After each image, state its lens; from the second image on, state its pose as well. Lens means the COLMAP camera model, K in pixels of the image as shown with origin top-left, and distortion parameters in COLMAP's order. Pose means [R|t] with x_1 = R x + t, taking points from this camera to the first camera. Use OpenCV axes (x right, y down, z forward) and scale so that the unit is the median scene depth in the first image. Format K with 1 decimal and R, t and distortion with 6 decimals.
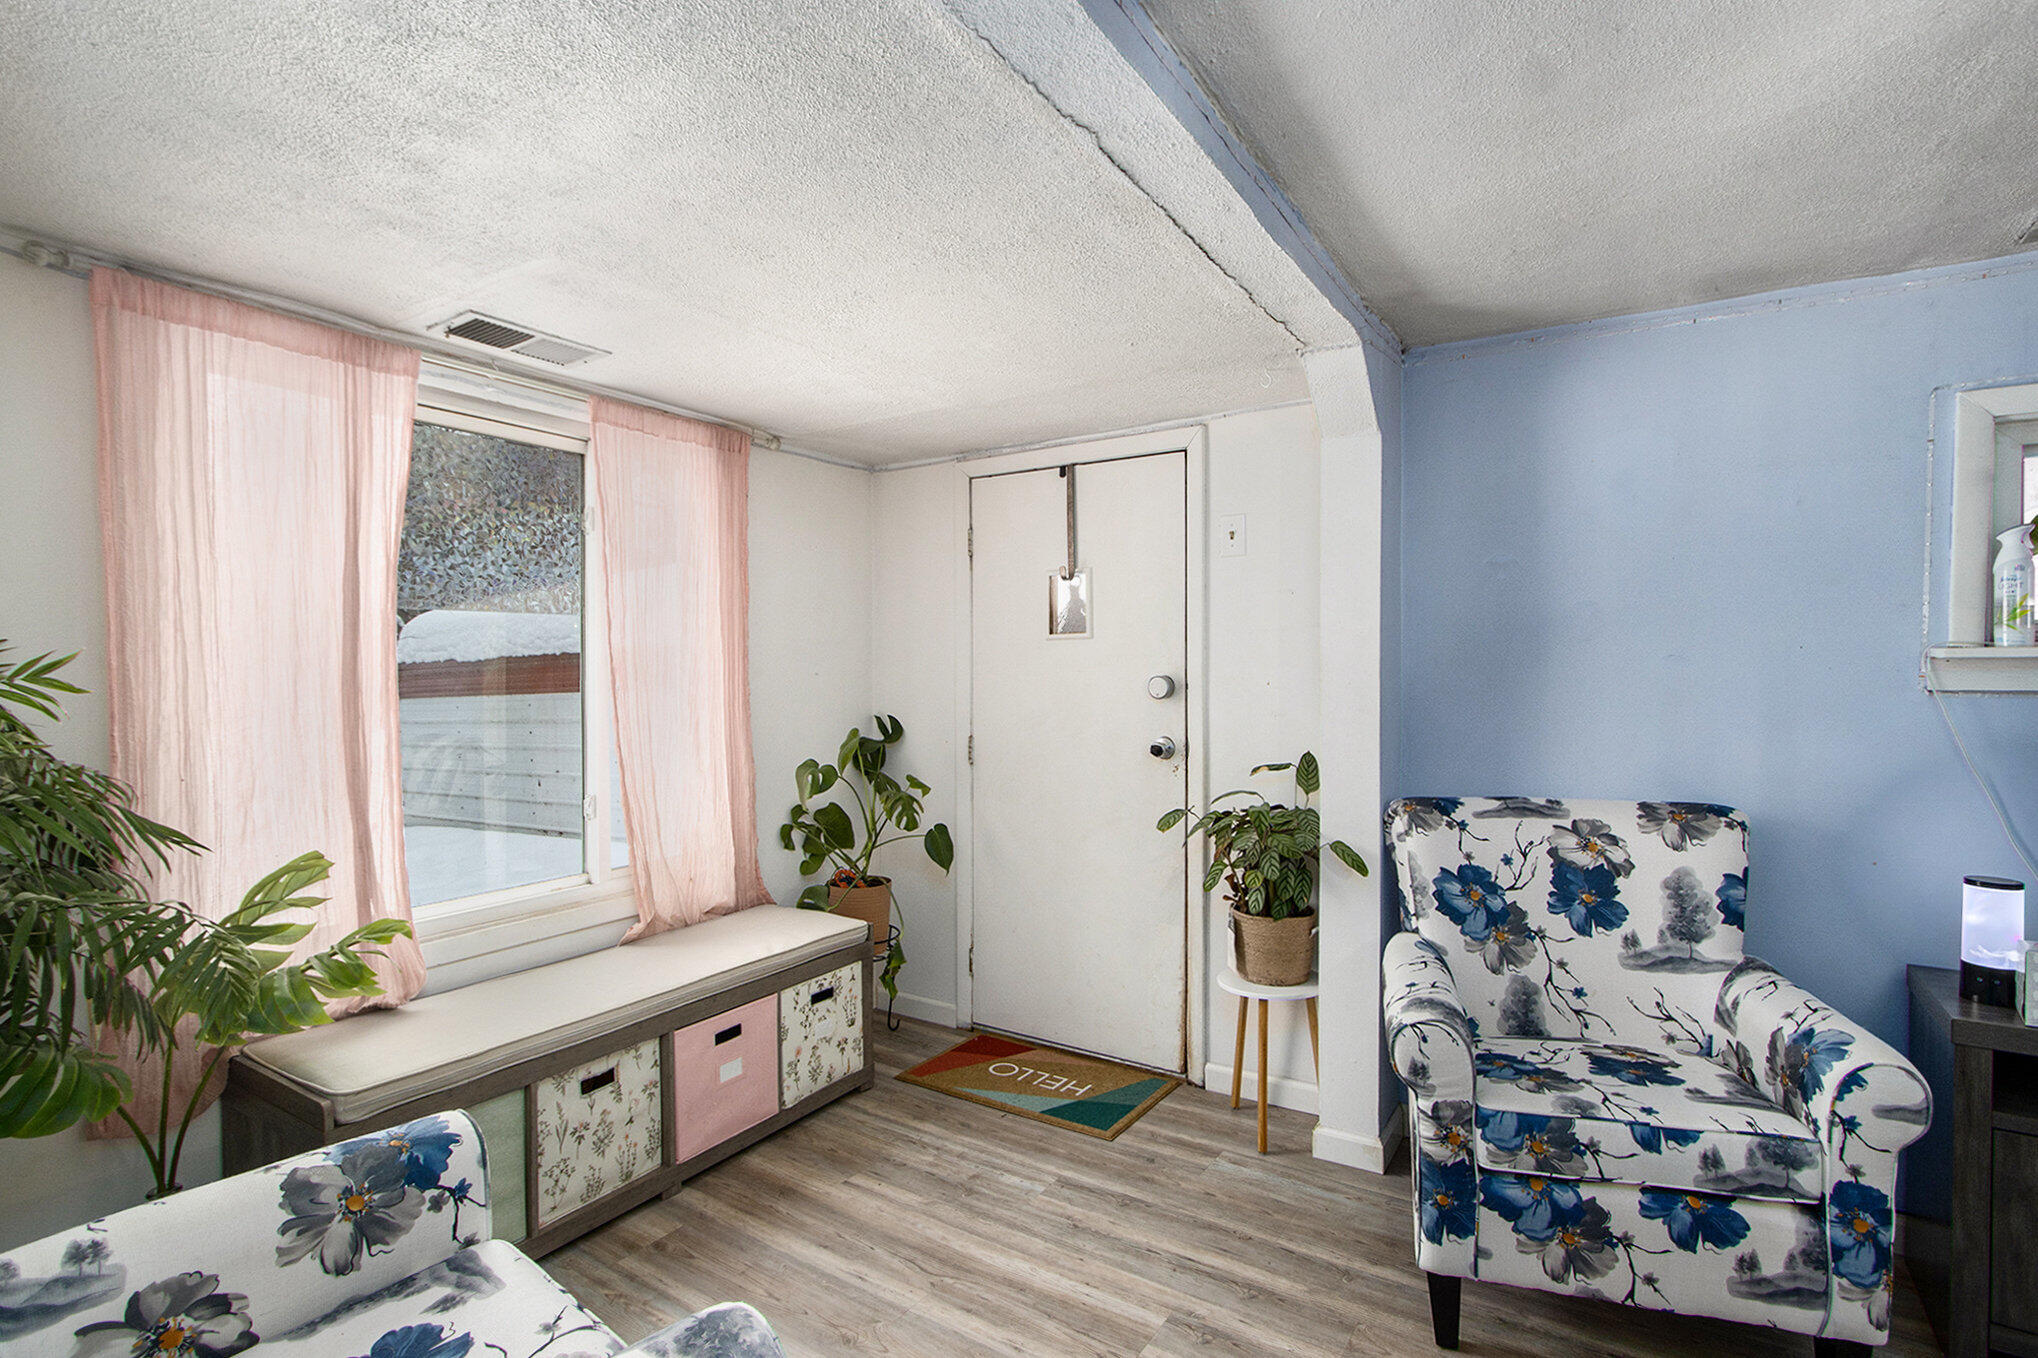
lens RADIAL K [[972.9, 0, 1037.7], [0, 972.9, 678.1], [0, 0, 1]] dist [-0.014274, 0.001270]
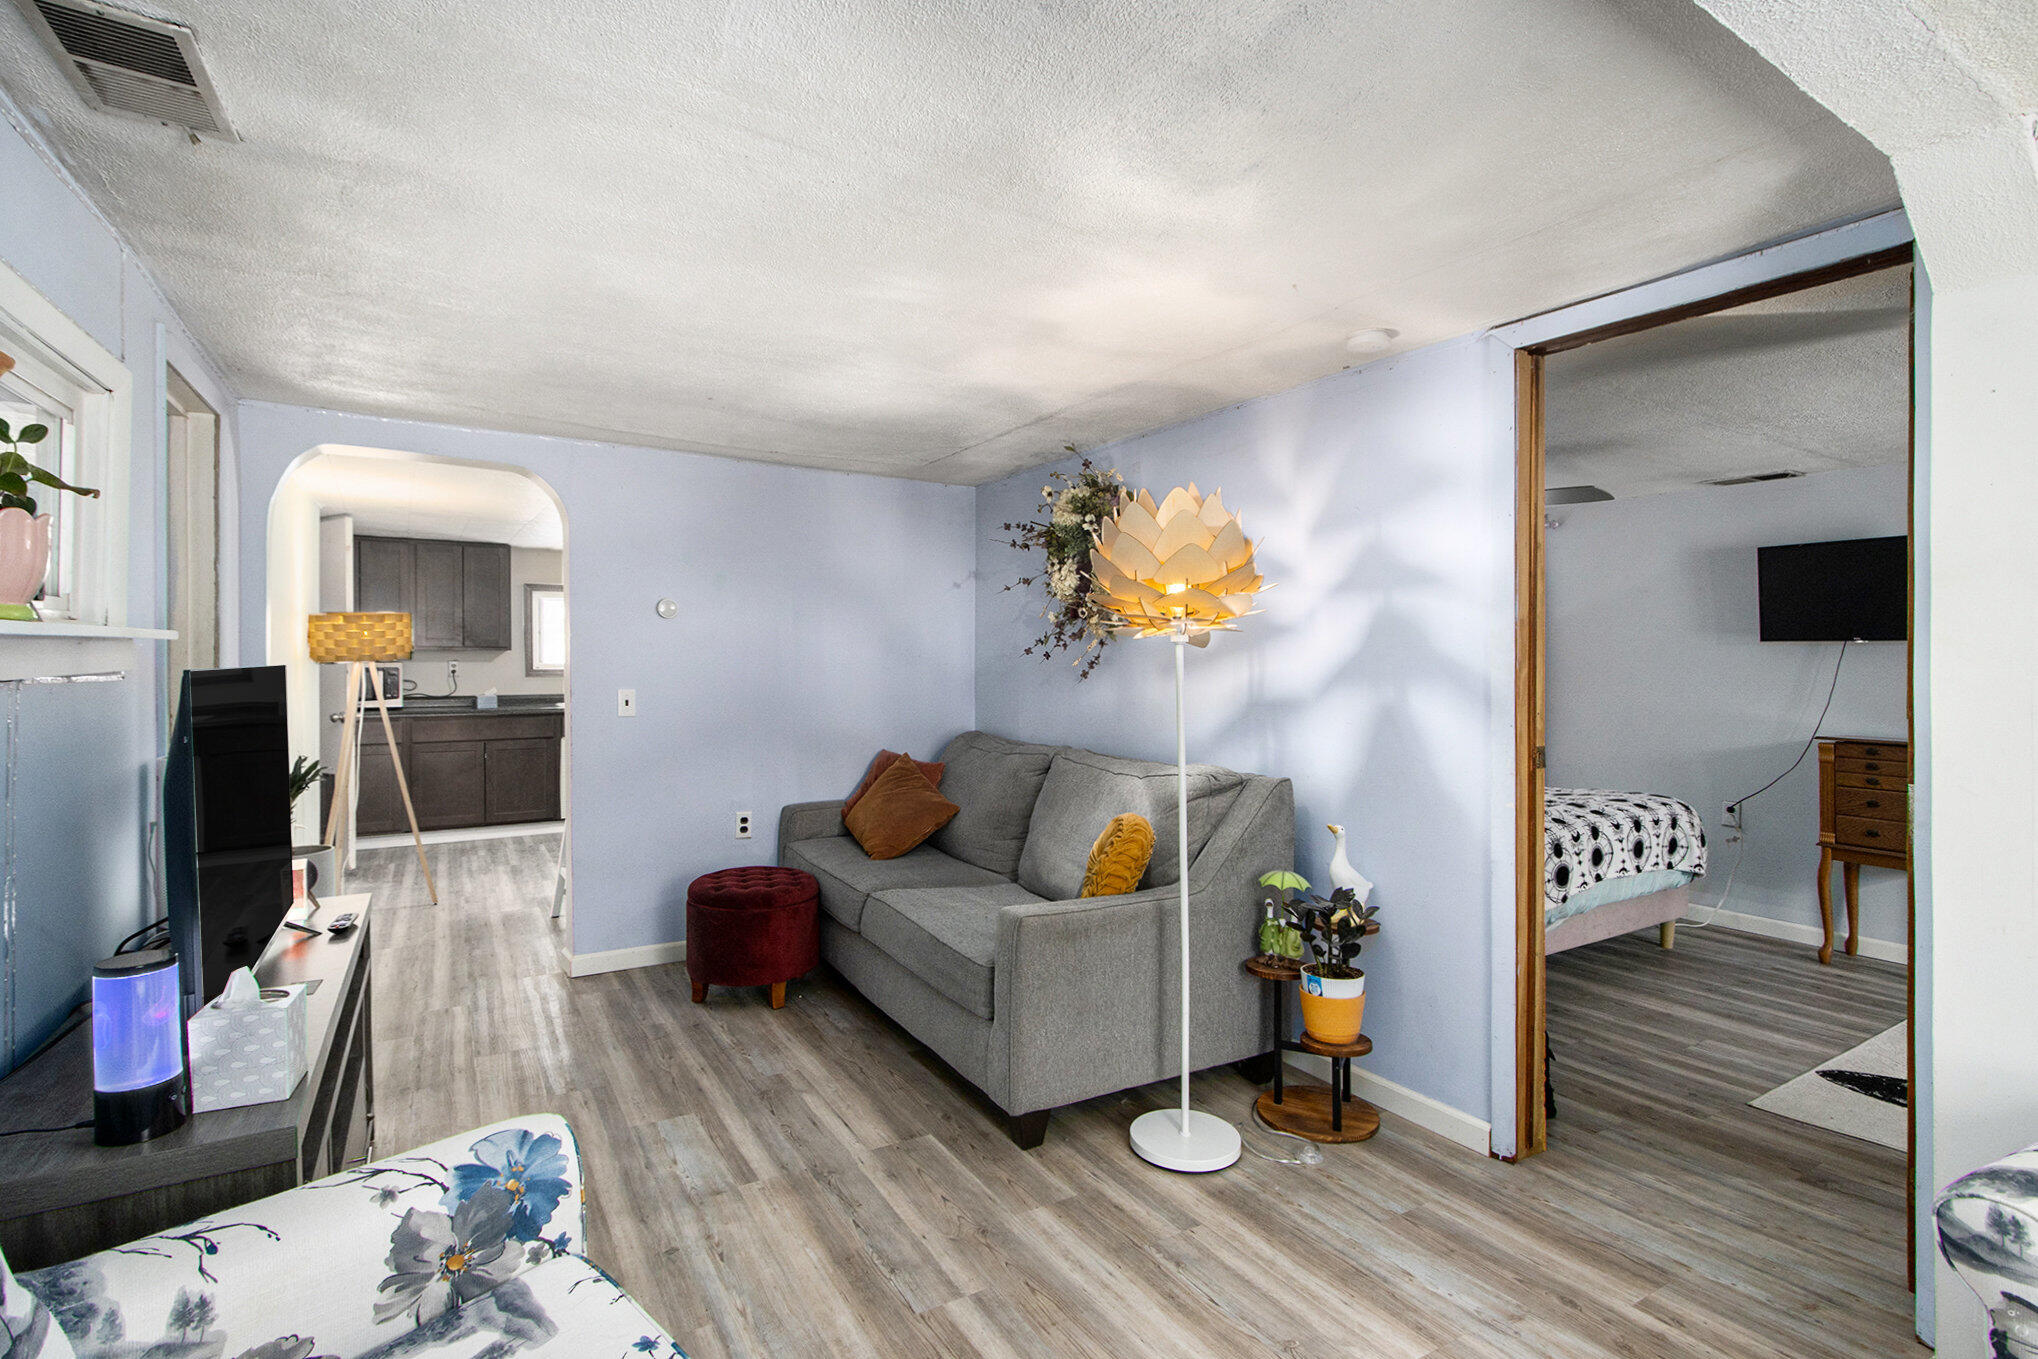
lens RADIAL K [[972.9, 0, 1037.7], [0, 972.9, 678.6], [0, 0, 1]] dist [-0.014274, 0.001270]
pose [[-0.896995, -0.014572, 0.441800, 0.099092], [0.000724, 0.999407, 0.034434, -0.012925], [-0.442040, 0.031207, -0.896452, 1.181641]]
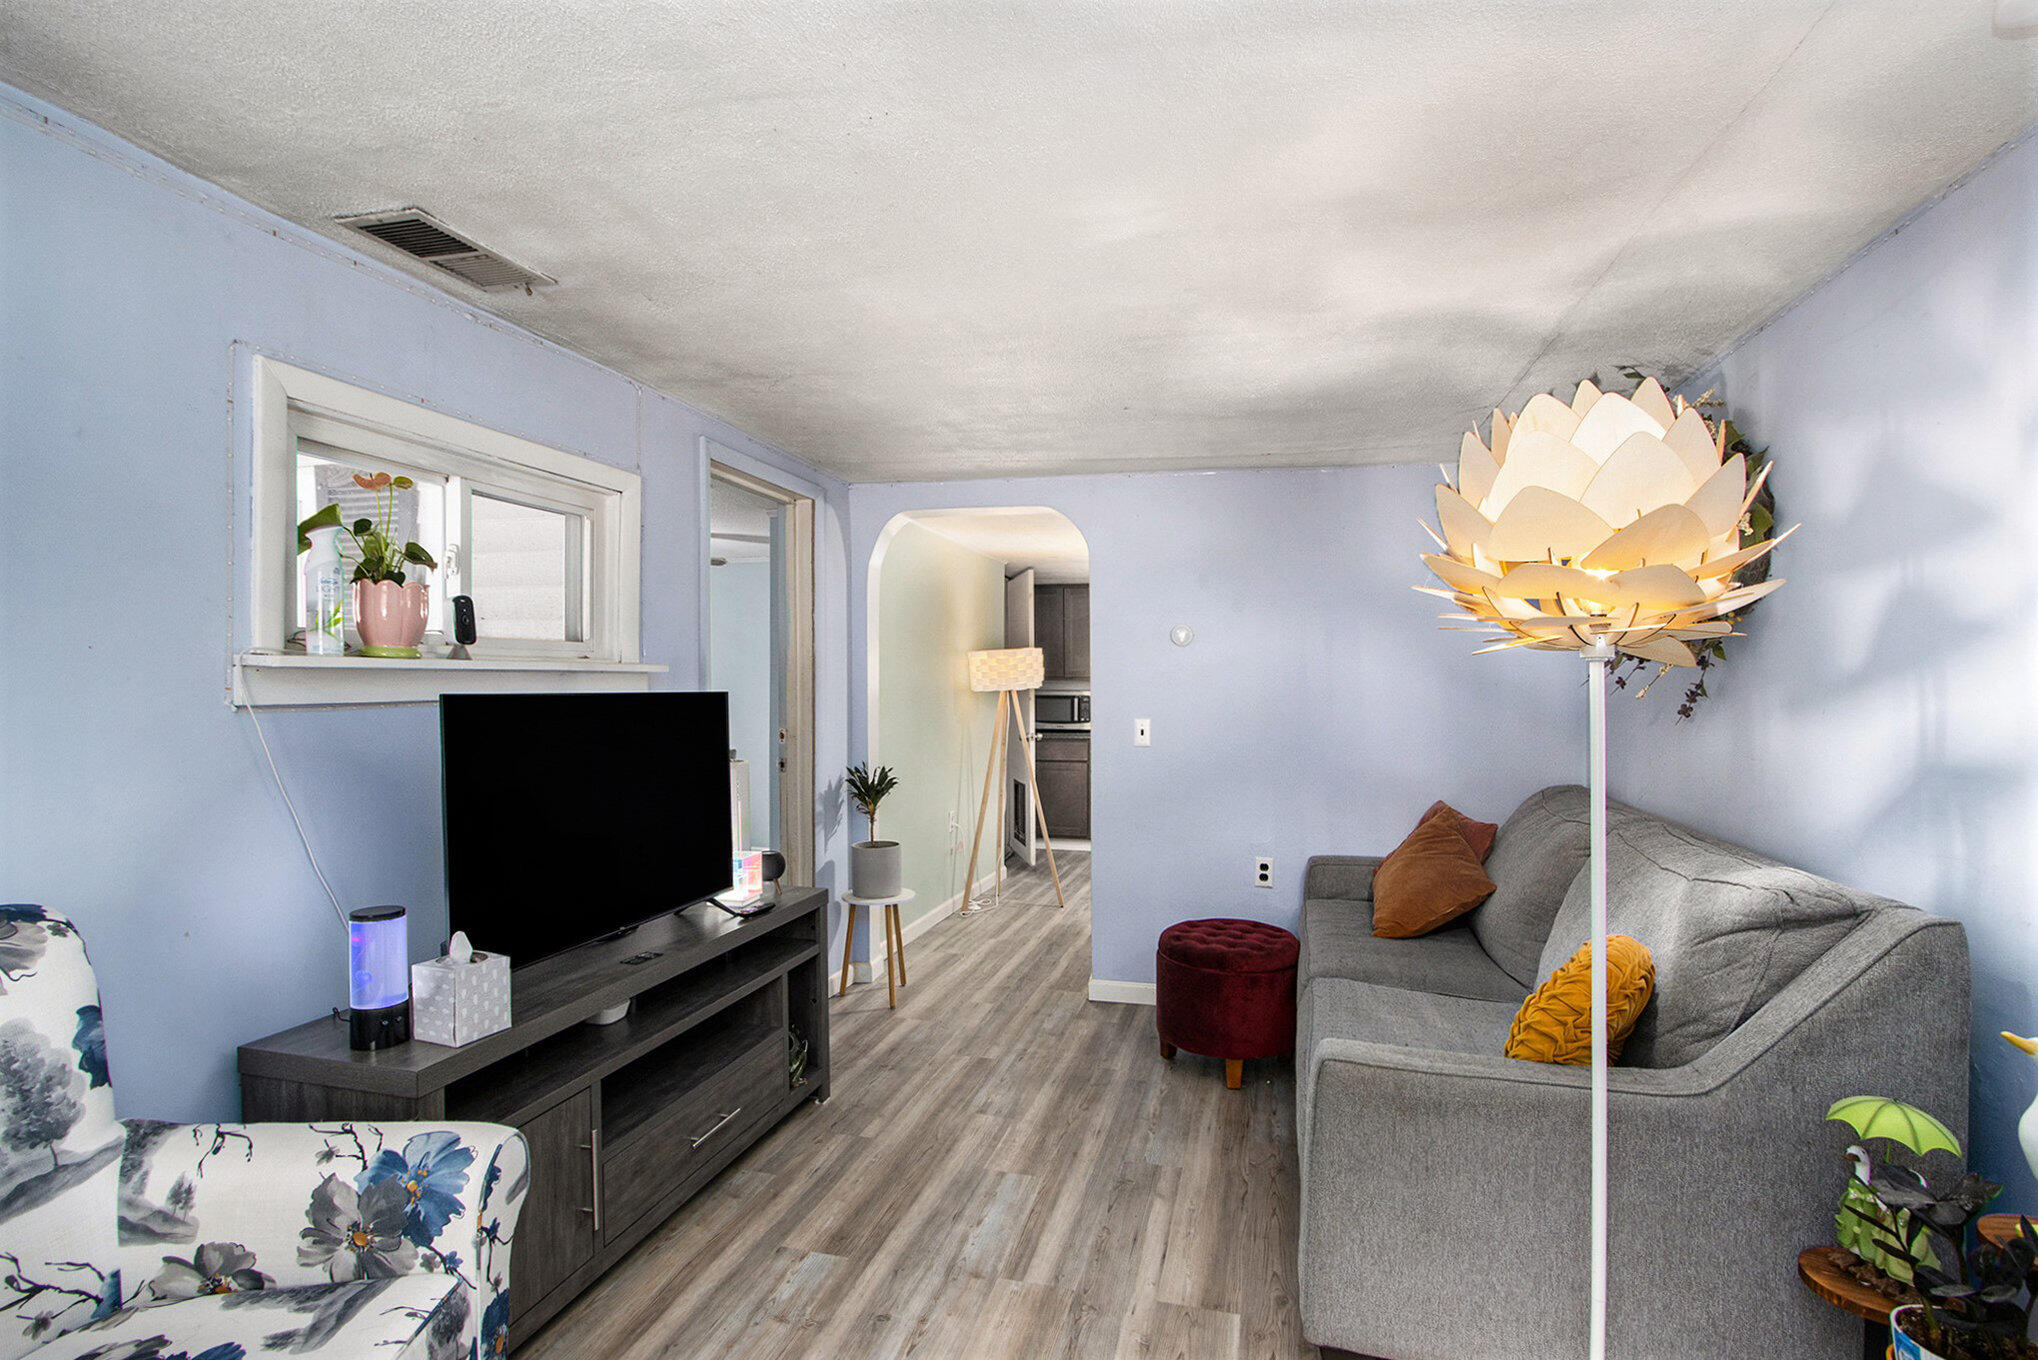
lens RADIAL K [[978.1, 0, 1032.1], [0, 978.1, 680.8], [0, 0, 1]] dist [-0.019556, 0.001140]
pose [[-0.315868, 0.002588, 0.948800, -0.067574], [0.009392, 0.999956, 0.000399, -0.002791], [-0.948757, 0.009037, -0.315878, 0.622145]]
